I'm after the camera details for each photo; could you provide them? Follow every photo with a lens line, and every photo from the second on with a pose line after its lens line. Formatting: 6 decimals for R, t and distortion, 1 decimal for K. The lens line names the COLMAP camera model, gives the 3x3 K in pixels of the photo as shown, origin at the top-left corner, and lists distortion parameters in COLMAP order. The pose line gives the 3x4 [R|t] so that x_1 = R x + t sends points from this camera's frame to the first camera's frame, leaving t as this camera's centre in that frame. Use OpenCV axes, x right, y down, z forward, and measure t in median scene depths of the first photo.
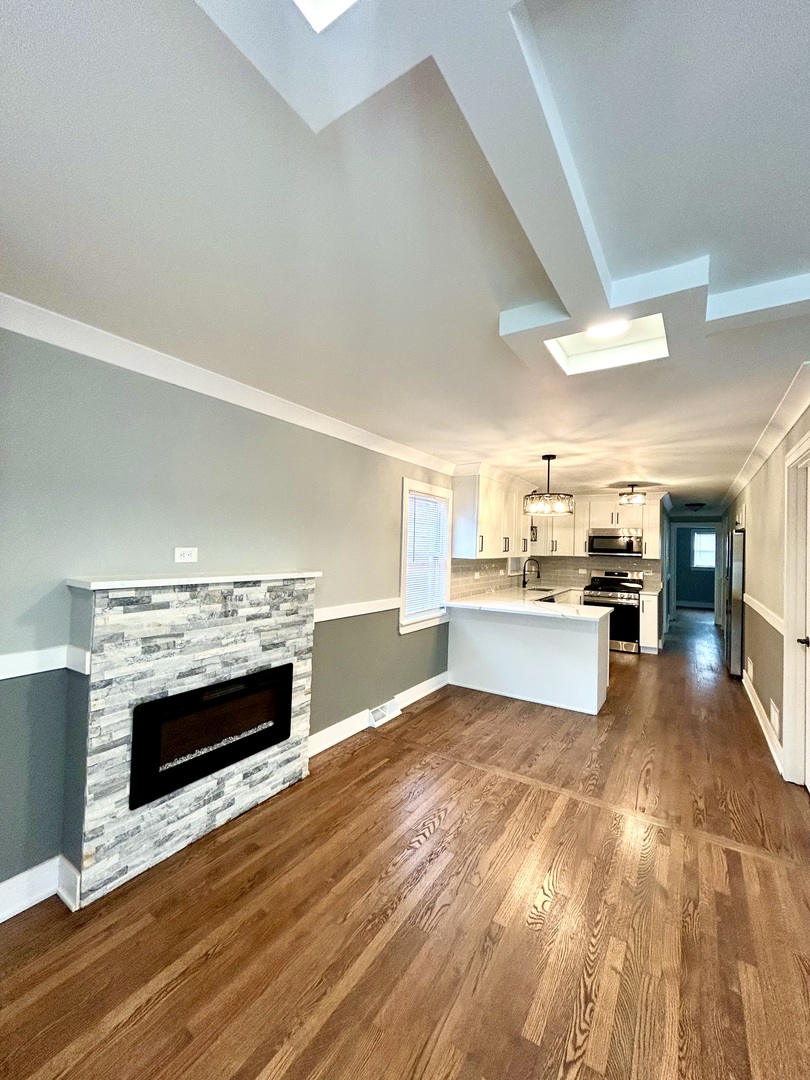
lens RADIAL K [[436.7, 0, 403.3], [0, 436.7, 537.2], [0, 0, 1]] dist [-0.000668, -0.000036]
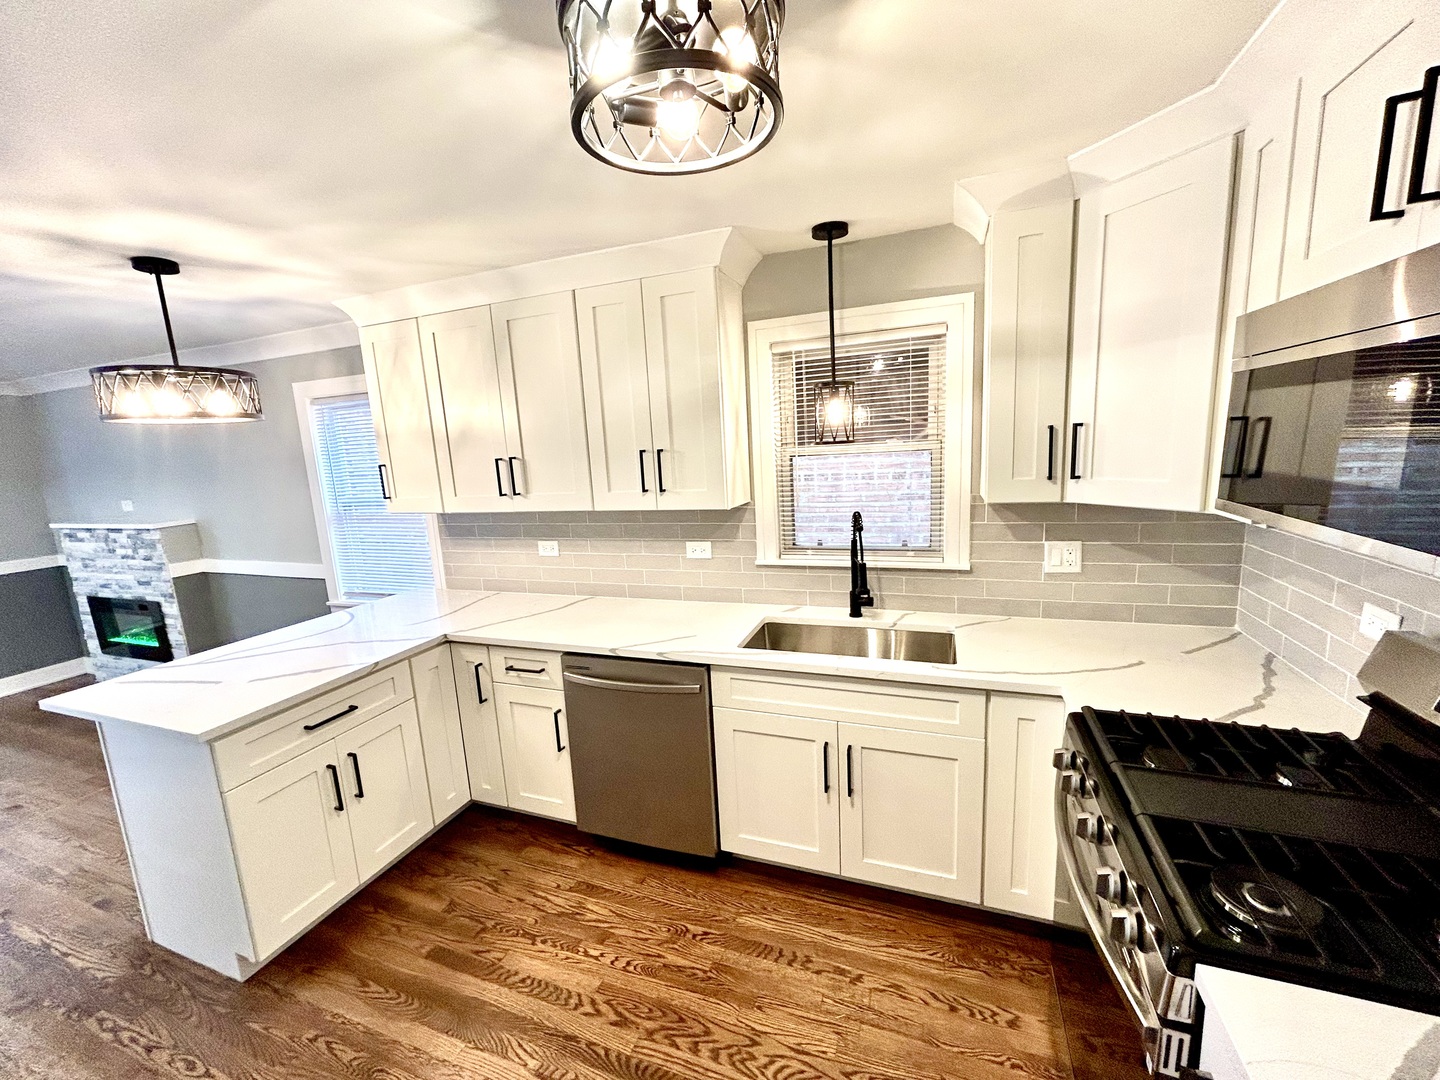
lens RADIAL K [[582.2, 0, 720.6], [0, 582.2, 544.4], [0, 0, 1]] dist [-0.000668, -0.000036]
pose [[0.217258, 0.135152, -0.966712, 1.218405], [0.079250, 0.984656, 0.155471, 0.016758], [0.972892, -0.110389, 0.203214, 1.722392]]
